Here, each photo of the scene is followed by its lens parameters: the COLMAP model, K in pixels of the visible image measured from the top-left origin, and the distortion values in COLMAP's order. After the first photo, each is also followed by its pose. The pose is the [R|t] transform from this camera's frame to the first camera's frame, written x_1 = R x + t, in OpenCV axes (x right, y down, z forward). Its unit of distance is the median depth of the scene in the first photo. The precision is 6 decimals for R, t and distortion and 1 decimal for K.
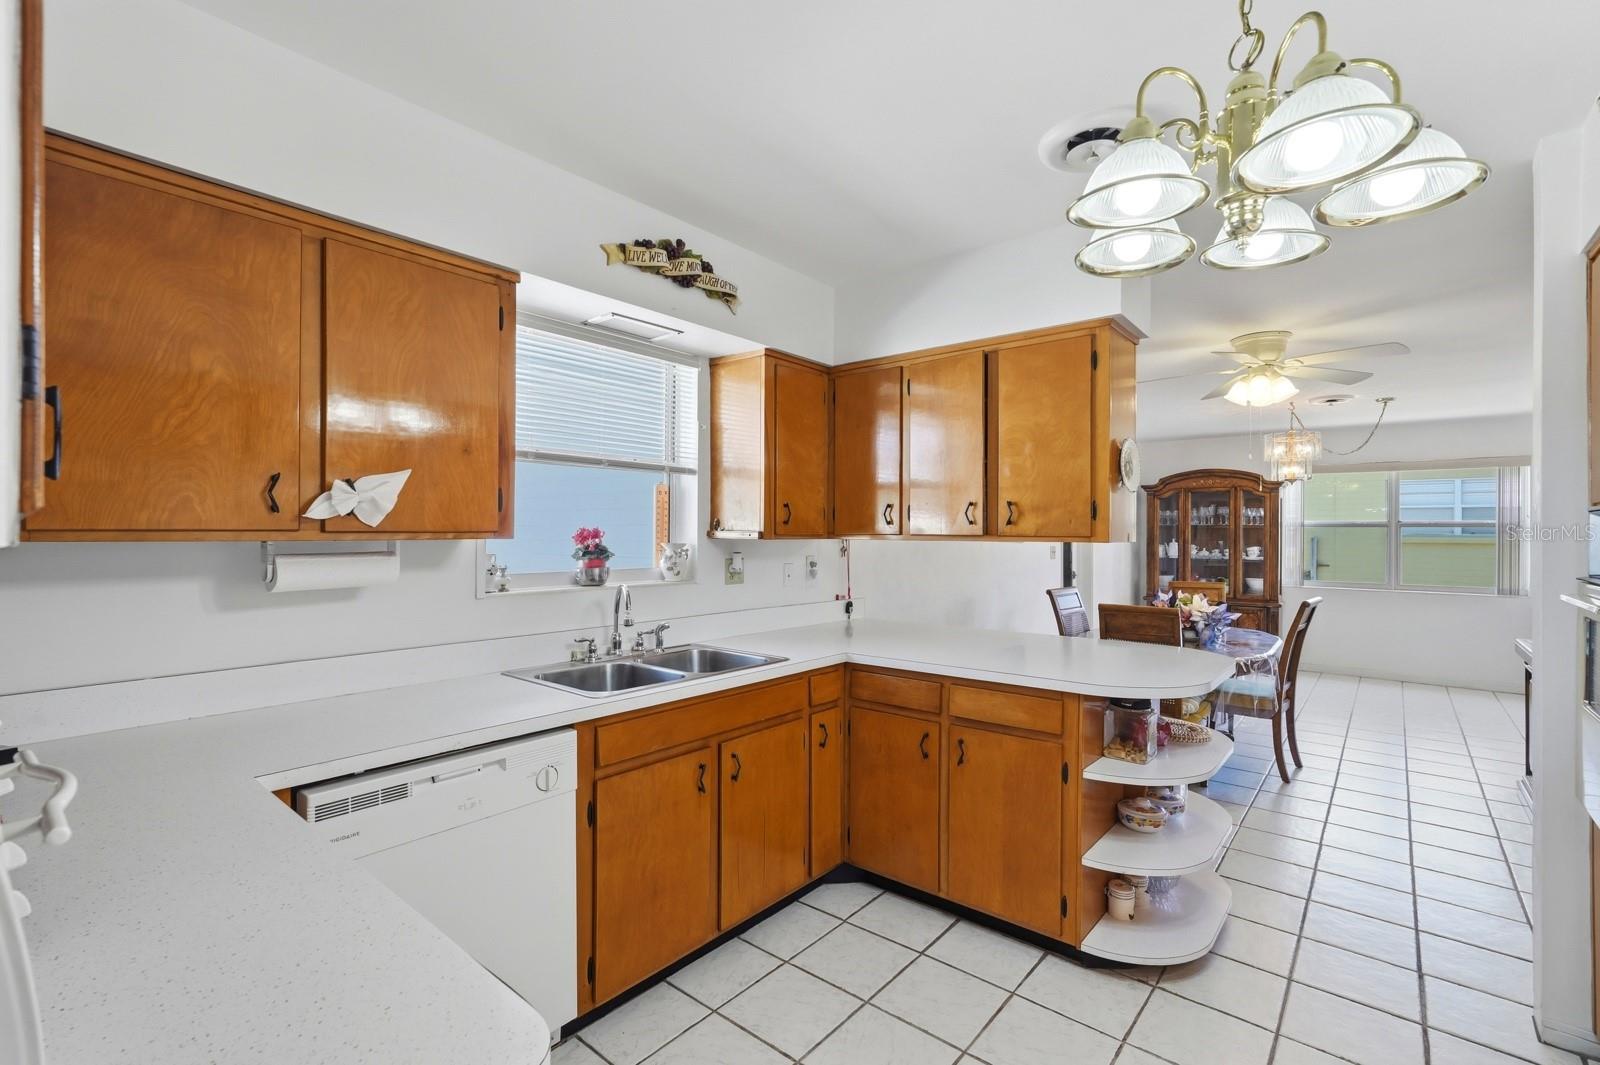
lens RADIAL K [[720.1, 0, 800.0], [0, 720.1, 532.5], [0, 0, 1]] dist [0.000127, 0.000075]
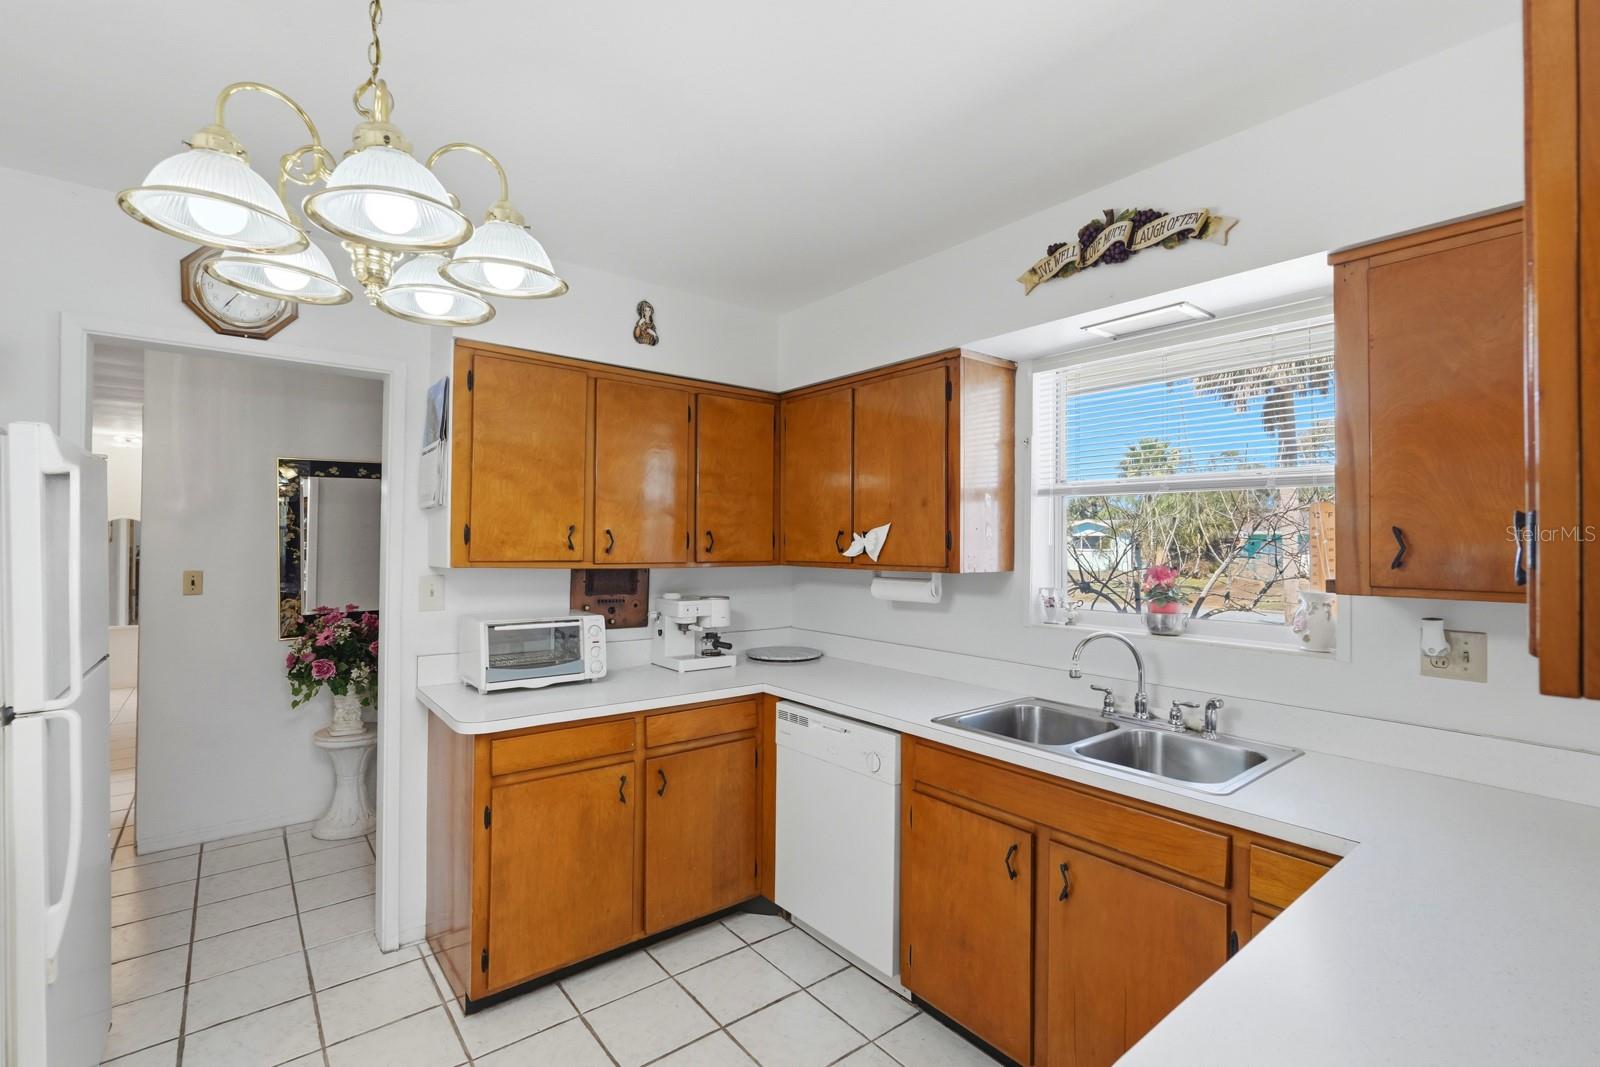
lens RADIAL K [[710.5, 0, 800.0], [0, 710.5, 533.5], [0, 0, 1]] dist [0.001960, 0.000571]
pose [[-0.192248, -0.030564, -0.980870, 0.707200], [-0.015002, 0.999490, -0.028204, -0.017170], [0.981232, 0.009293, -0.192608, 0.863902]]
